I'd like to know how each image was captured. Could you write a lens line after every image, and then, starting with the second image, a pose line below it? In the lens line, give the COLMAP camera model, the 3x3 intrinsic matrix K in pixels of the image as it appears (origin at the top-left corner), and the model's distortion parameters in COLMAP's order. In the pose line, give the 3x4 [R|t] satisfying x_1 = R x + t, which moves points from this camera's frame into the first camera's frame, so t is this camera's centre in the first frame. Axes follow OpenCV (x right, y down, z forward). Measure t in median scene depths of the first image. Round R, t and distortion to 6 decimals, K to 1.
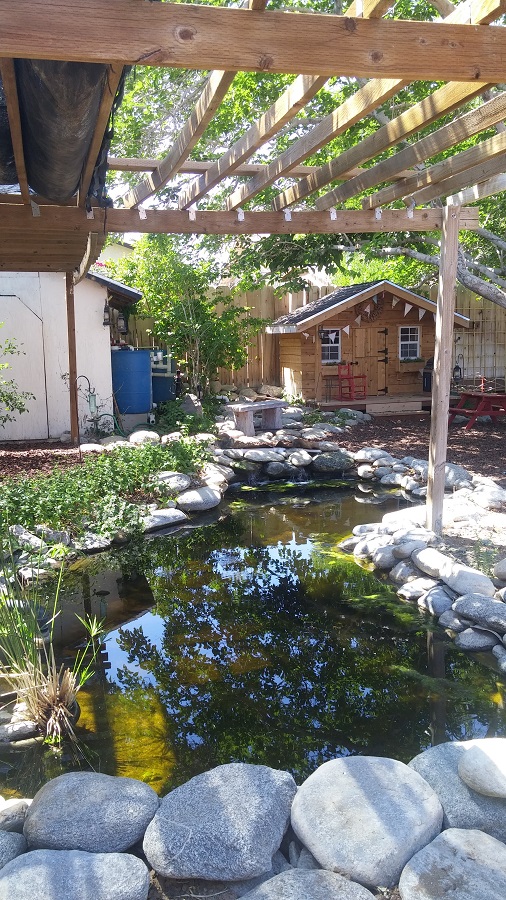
lens RADIAL K [[768.0, 0, 247.4], [0, 768.0, 446.8], [0, 0, 1]] dist [0.079164, -0.143916]
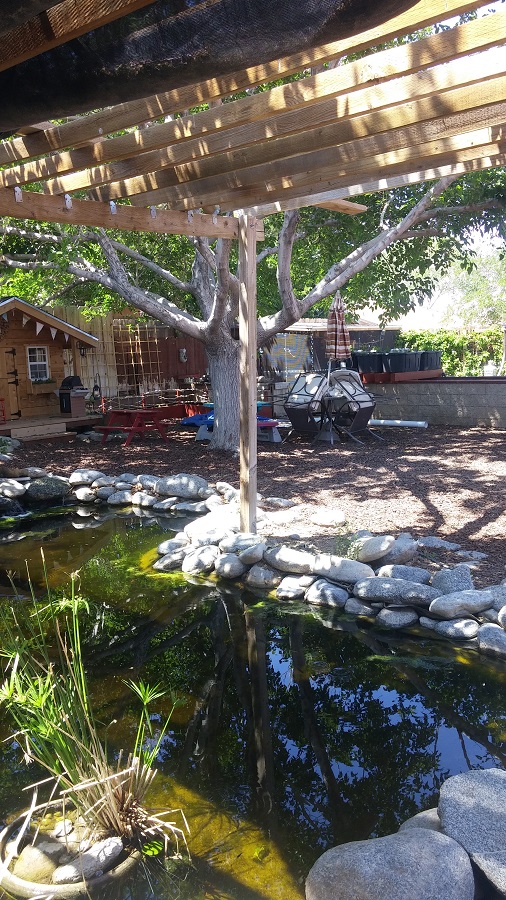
lens RADIAL K [[768.0, 0, 247.4], [0, 768.0, 446.8], [0, 0, 1]] dist [0.079164, -0.143916]
pose [[0.806964, -0.081466, 0.584954, -0.243201], [0.103765, 0.994591, -0.004631, -0.000626], [-0.581413, 0.064434, 0.811053, 0.125013]]
